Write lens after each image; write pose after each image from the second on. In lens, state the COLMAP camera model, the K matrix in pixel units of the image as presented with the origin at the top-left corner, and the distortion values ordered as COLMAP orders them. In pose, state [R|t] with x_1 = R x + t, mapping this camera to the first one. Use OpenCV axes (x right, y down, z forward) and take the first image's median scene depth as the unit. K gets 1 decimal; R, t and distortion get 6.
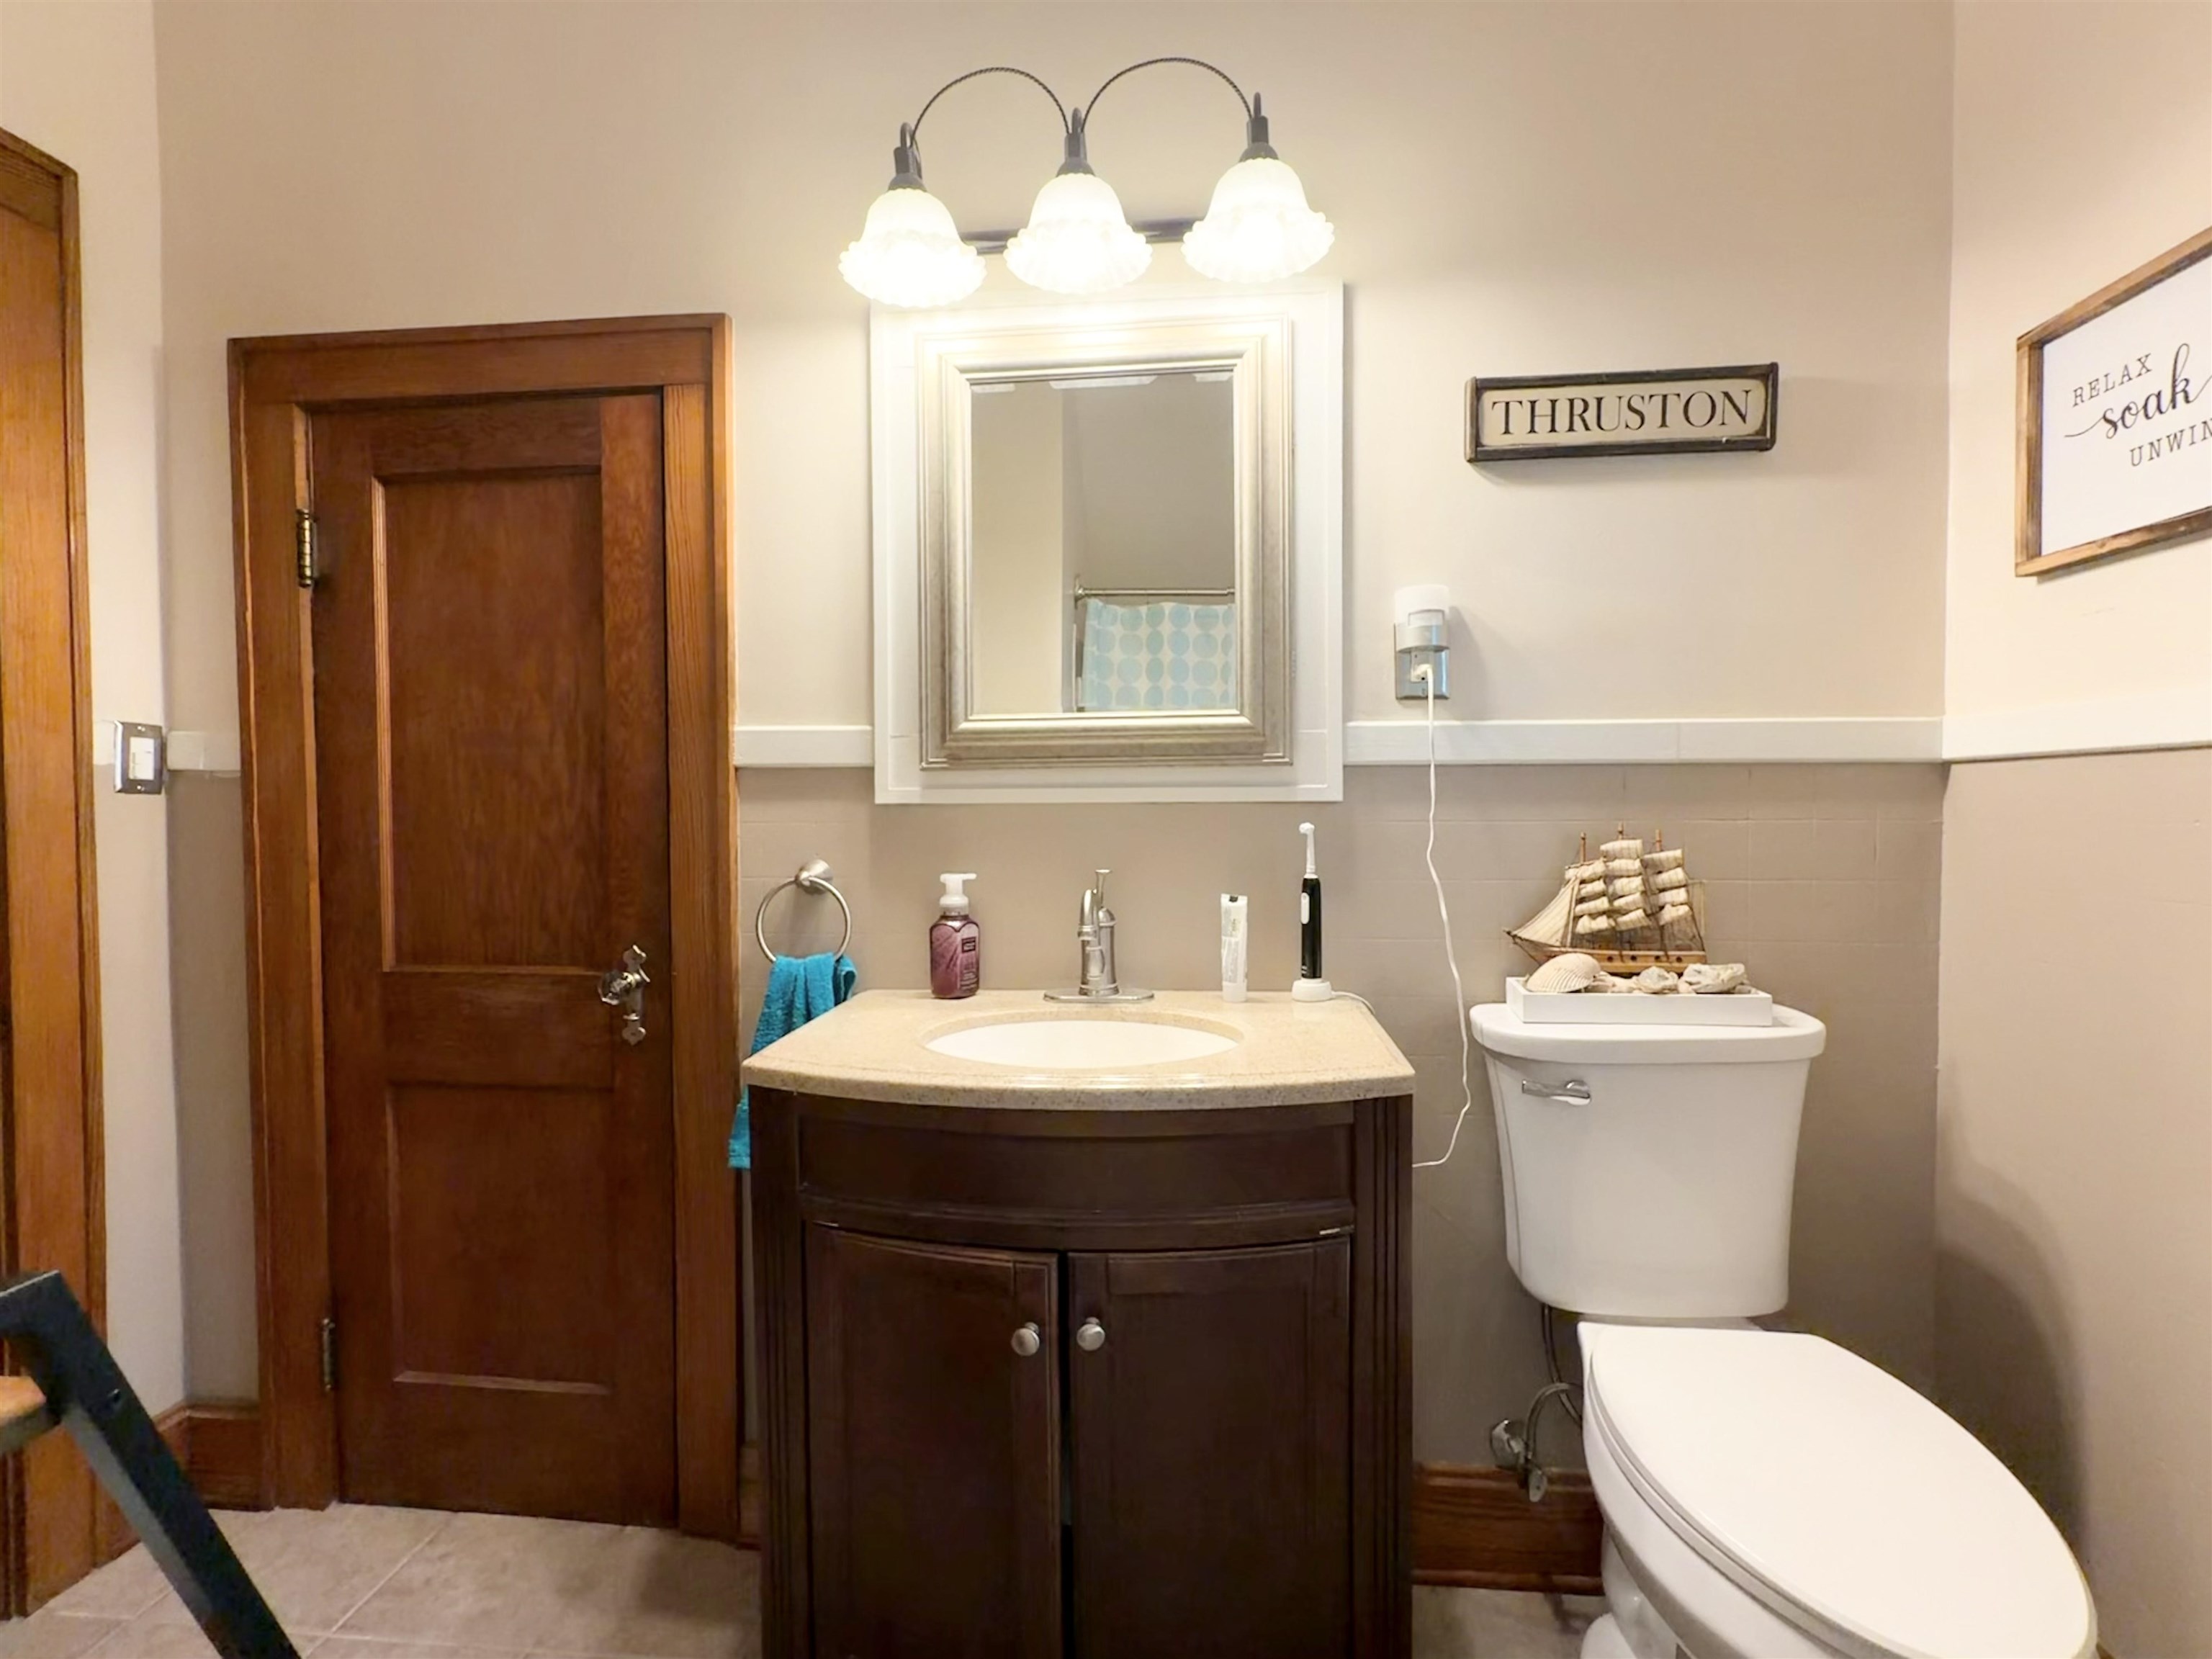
lens RADIAL K [[881.6, 0, 1111.3], [0, 881.6, 818.5], [0, 0, 1]] dist [0.000941, -0.000600]
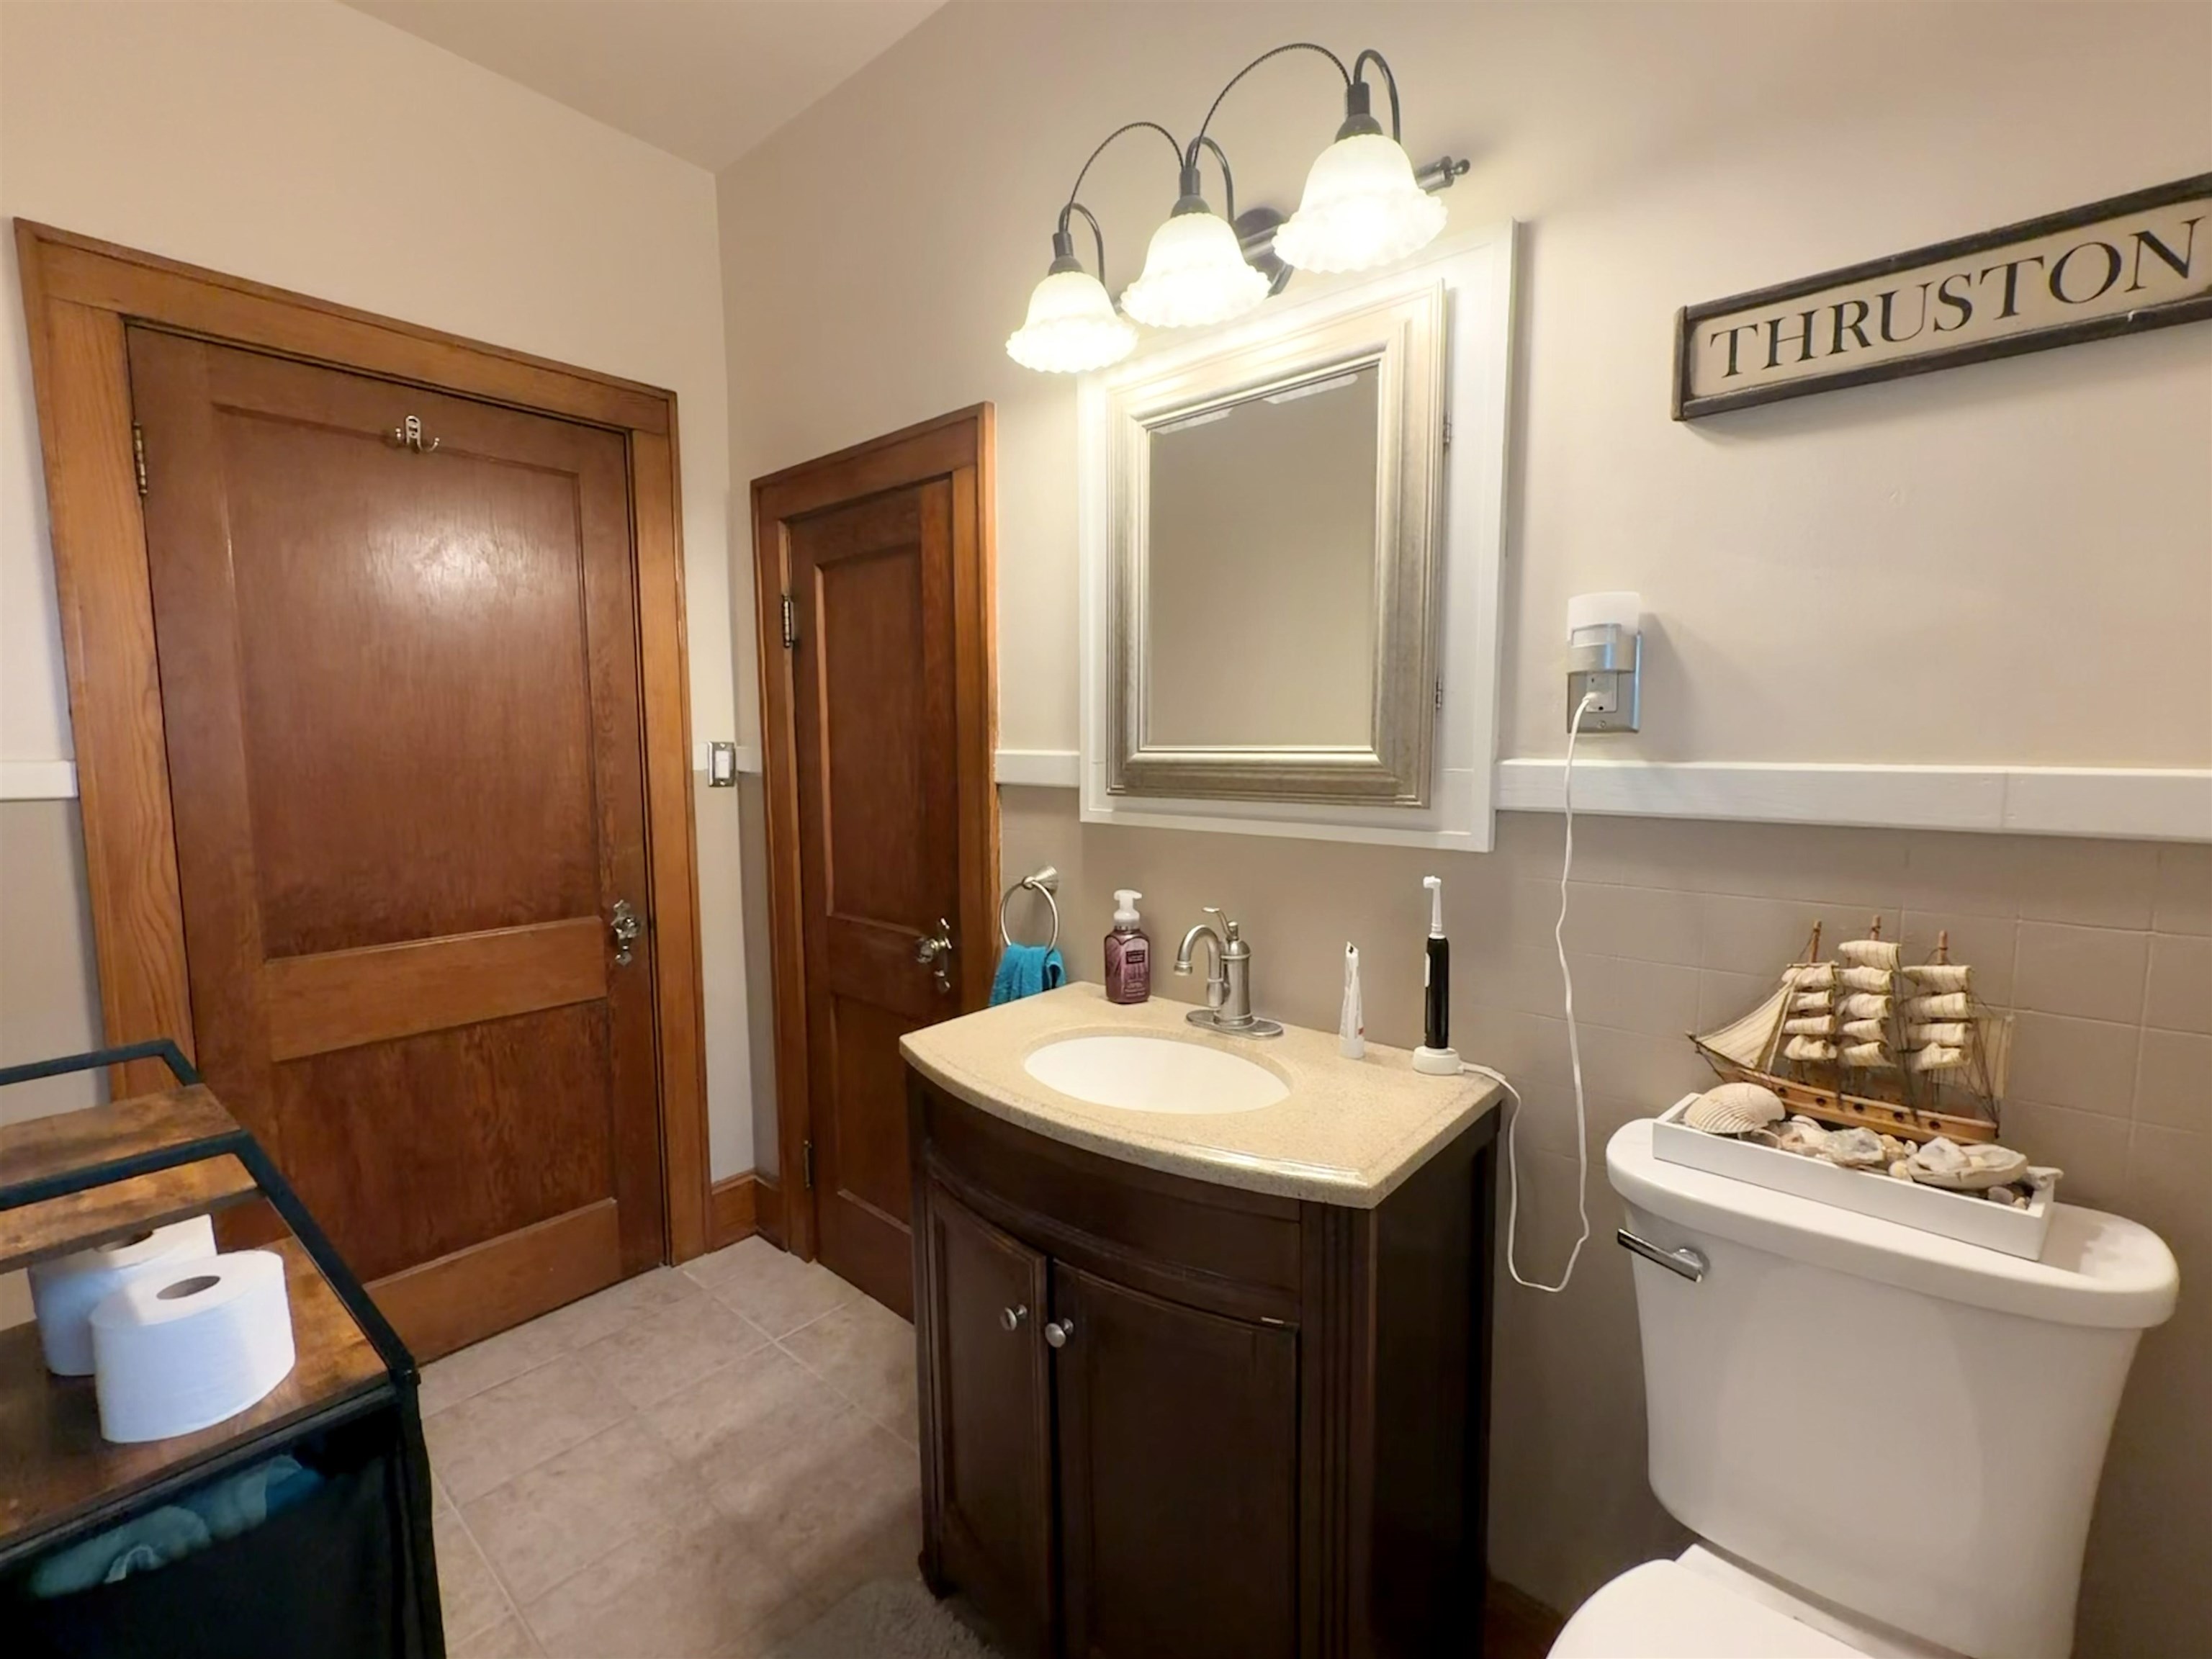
lens RADIAL K [[881.6, 0, 1124.1], [0, 881.6, 825.1], [0, 0, 1]] dist [0.000941, -0.000600]
pose [[0.841019, 0.050560, -0.538638, 0.432388], [-0.011410, 0.997060, 0.075775, -0.109494], [0.540886, -0.057582, 0.839123, 0.083697]]
